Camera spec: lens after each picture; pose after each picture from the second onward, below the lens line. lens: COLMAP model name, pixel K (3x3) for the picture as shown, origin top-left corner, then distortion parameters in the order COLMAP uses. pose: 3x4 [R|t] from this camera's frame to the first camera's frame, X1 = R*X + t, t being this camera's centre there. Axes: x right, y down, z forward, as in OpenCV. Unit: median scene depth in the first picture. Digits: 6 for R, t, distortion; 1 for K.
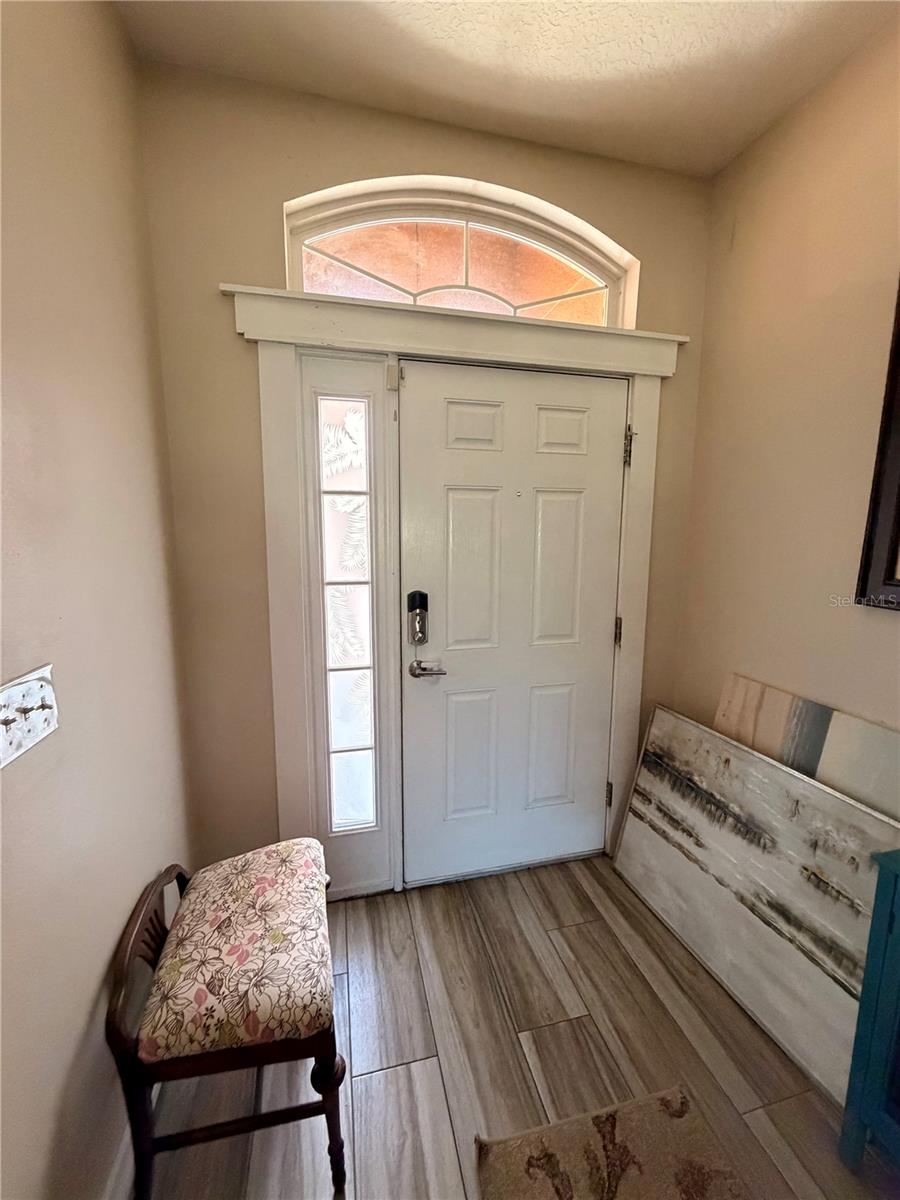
lens RADIAL K [[479.6, 0, 449.6], [0, 479.6, 595.9], [0, 0, 1]] dist [0.000609, 0.000186]
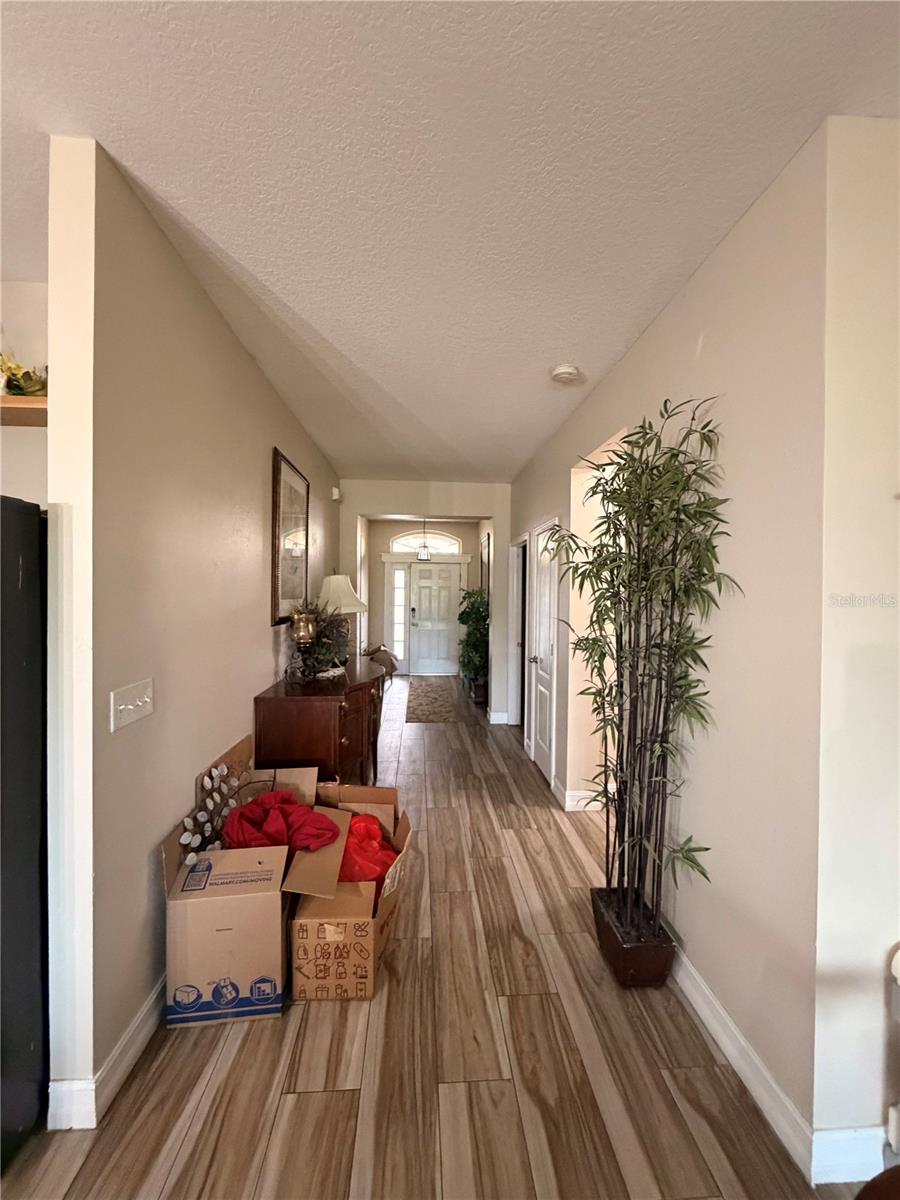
lens RADIAL K [[475.7, 0, 451.4], [0, 475.7, 602.0], [0, 0, 1]] dist [-0.000159, -0.000080]
pose [[0.984491, 0.011317, -0.175070, 1.139965], [-0.032615, 0.992327, -0.119263, 0.490623], [0.172377, 0.123123, 0.977306, -3.587193]]
